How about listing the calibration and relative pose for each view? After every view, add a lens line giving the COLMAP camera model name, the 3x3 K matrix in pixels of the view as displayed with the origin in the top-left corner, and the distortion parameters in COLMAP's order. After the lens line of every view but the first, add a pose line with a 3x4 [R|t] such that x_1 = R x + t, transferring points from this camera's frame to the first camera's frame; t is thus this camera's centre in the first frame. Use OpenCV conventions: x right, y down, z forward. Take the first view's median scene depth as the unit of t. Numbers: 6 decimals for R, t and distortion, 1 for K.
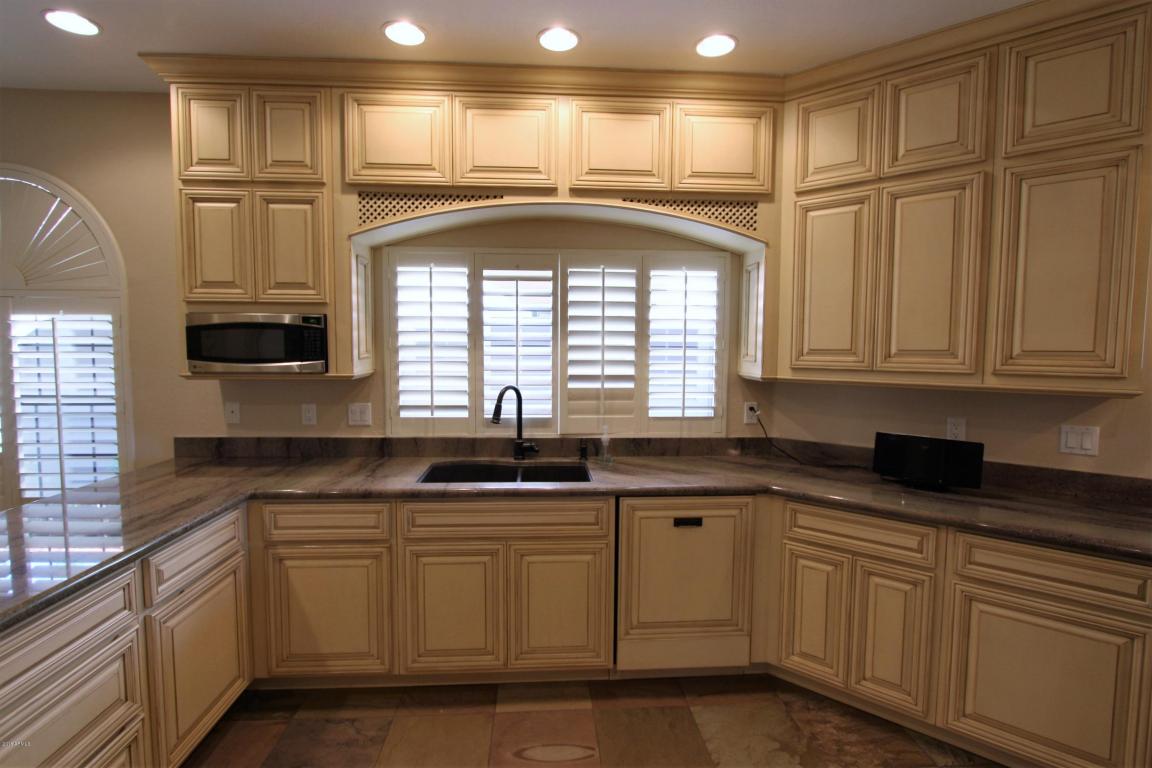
lens RADIAL K [[547.6, 0, 574.8], [0, 547.6, 380.3], [0, 0, 1]] dist [-0.005574, 0.000400]
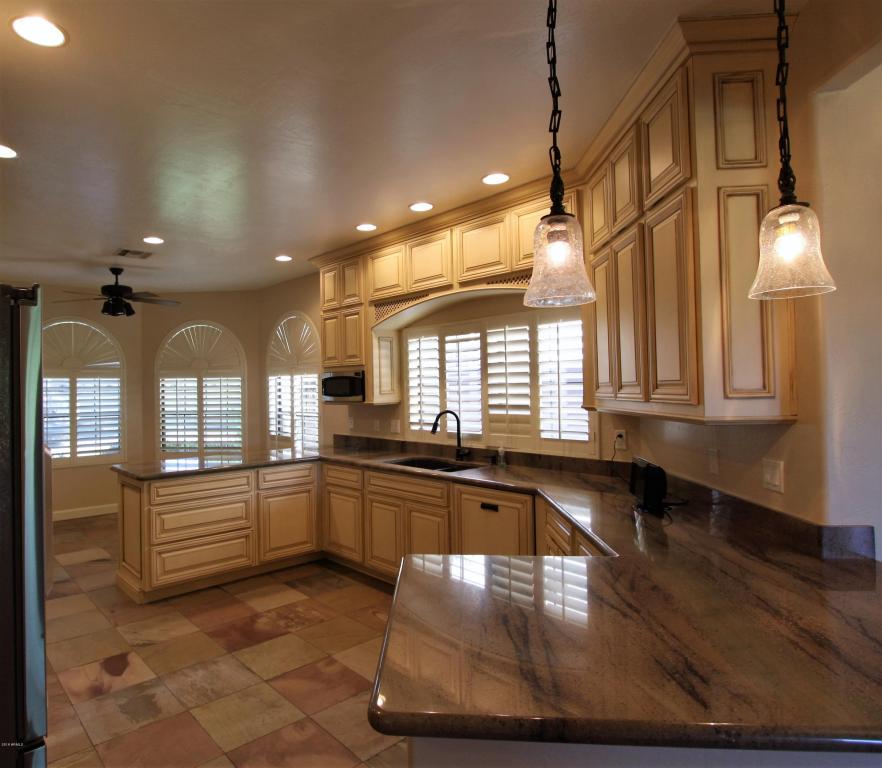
lens RADIAL K [[602.2, 0, 437.6], [0, 602.2, 379.9], [0, 0, 1]] dist [-0.010118, -0.000890]
pose [[0.619916, -0.026621, -0.784216, 1.156494], [-0.028897, 0.997972, -0.056721, 0.019226], [0.784136, 0.057824, 0.617890, -0.074564]]
